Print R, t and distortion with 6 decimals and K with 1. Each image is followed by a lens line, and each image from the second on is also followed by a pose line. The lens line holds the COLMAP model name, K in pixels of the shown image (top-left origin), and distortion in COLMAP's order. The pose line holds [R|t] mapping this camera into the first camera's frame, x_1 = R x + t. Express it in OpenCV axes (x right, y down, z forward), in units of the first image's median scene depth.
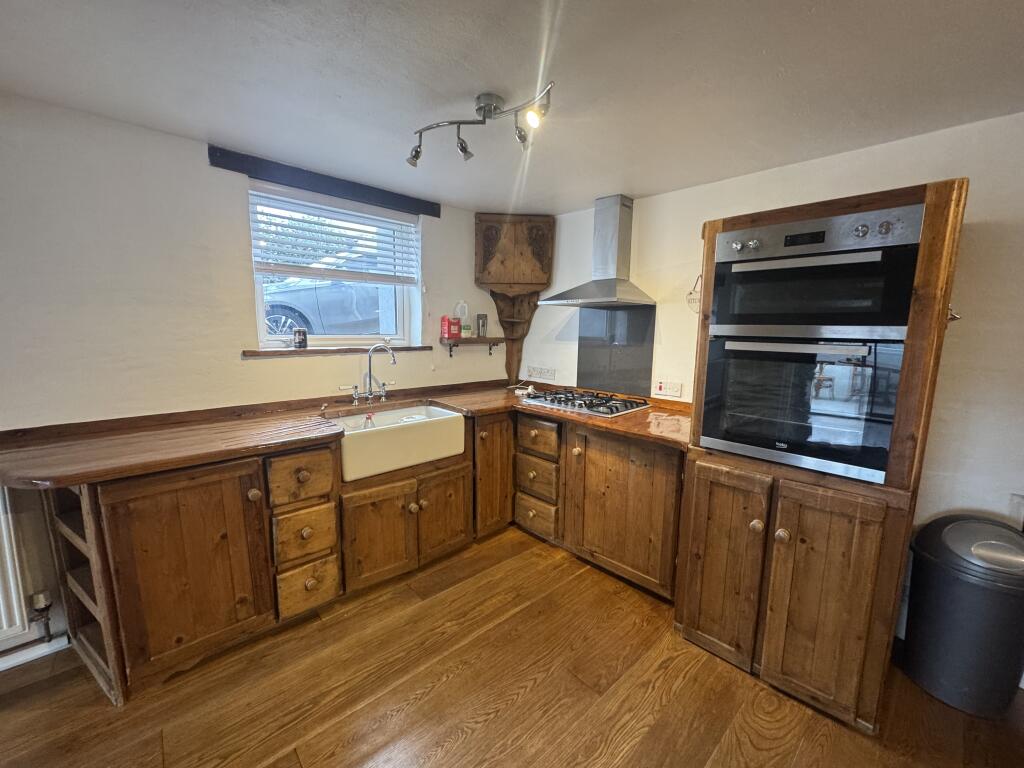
lens RADIAL K [[404.0, 0, 511.6], [0, 404.0, 384.7], [0, 0, 1]] dist [-0.001156, -0.000086]
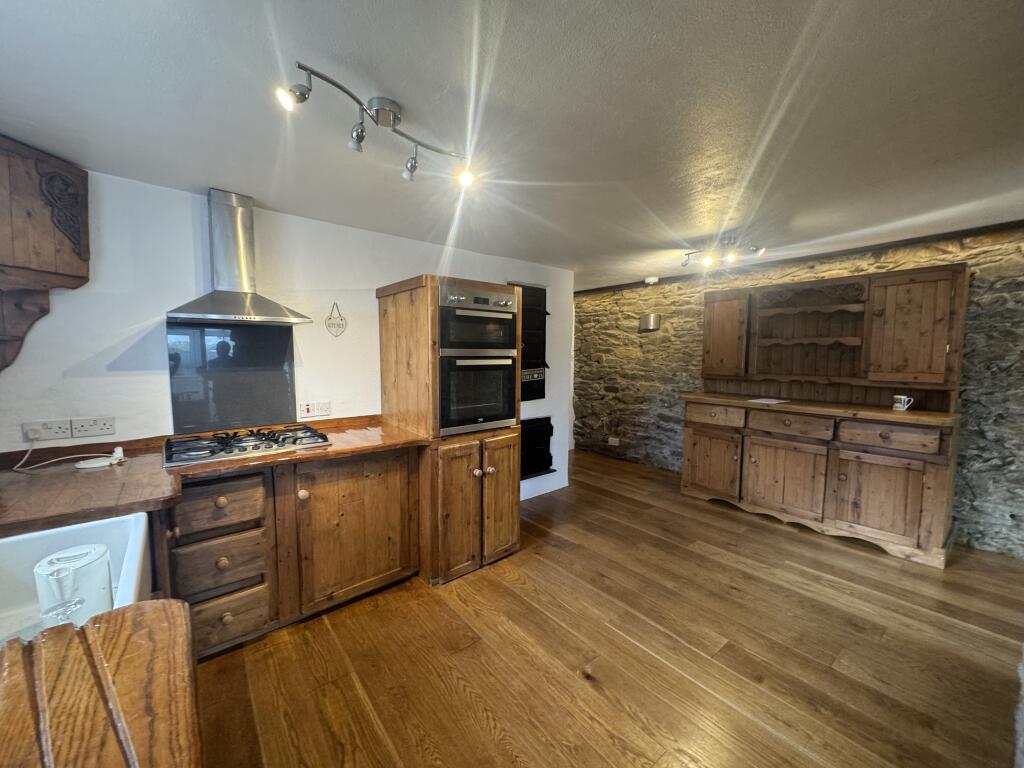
lens RADIAL K [[404.0, 0, 511.8], [0, 404.0, 384.0], [0, 0, 1]] dist [-0.001156, -0.000086]
pose [[0.067897, -0.093078, 0.993341, -0.756337], [0.136196, 0.987183, 0.083191, -0.091937], [-0.988352, 0.129640, 0.079704, 0.548441]]
